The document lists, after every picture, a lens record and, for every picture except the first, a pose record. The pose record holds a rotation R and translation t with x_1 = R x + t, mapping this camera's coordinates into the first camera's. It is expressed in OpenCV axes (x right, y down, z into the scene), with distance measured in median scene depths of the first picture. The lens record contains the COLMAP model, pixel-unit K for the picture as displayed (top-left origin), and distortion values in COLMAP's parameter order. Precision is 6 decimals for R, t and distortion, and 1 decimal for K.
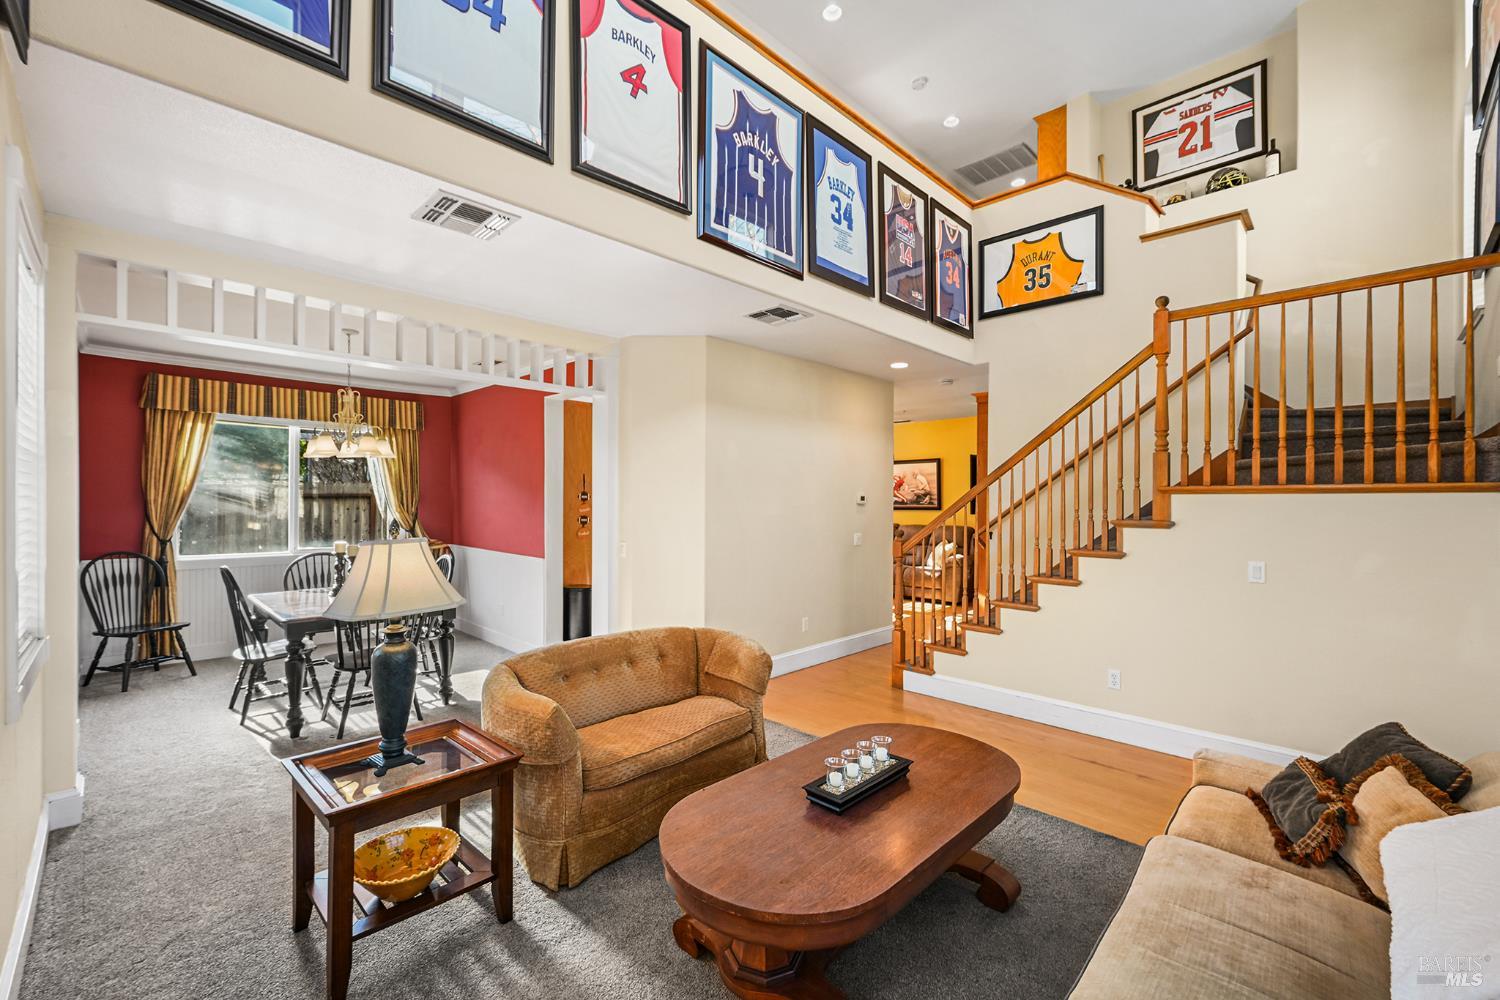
lens RADIAL K [[628.1, 0, 747.5], [0, 628.1, 494.2], [0, 0, 1]] dist [-0.001683, -0.000412]
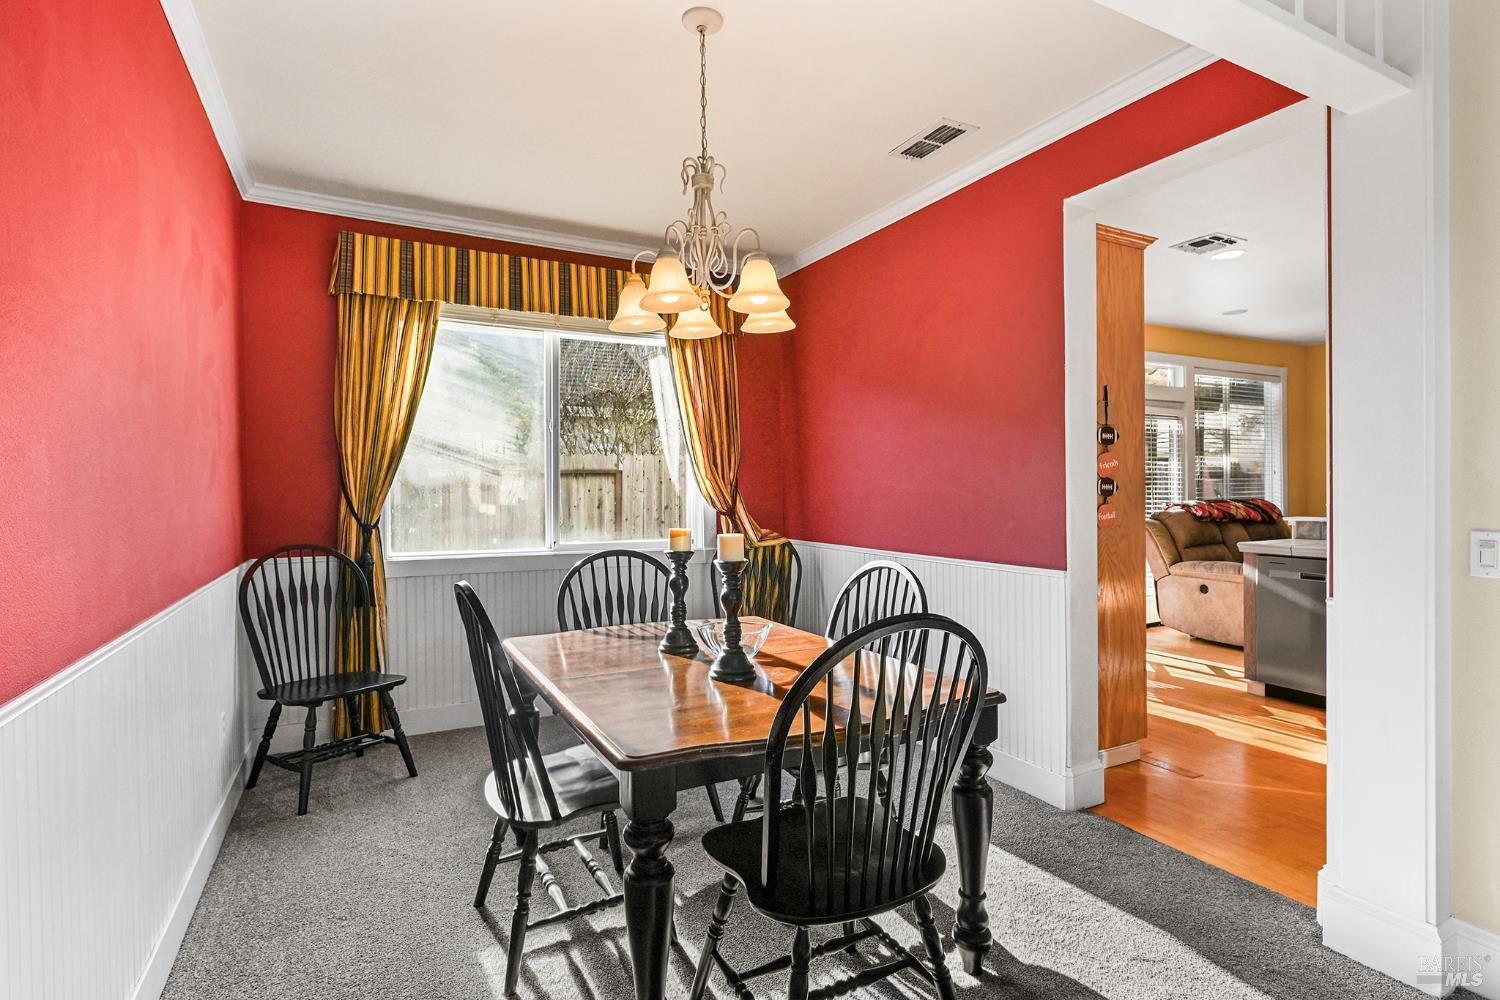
lens RADIAL K [[743.1, 0, 749.7], [0, 743.1, 490.5], [0, 0, 1]] dist [0.001408, 0.000084]
pose [[0.953356, -0.010193, -0.301676, -0.405994], [0.012429, 0.999908, 0.005491, 0.043695], [0.301592, -0.008984, 0.953395, 0.473544]]
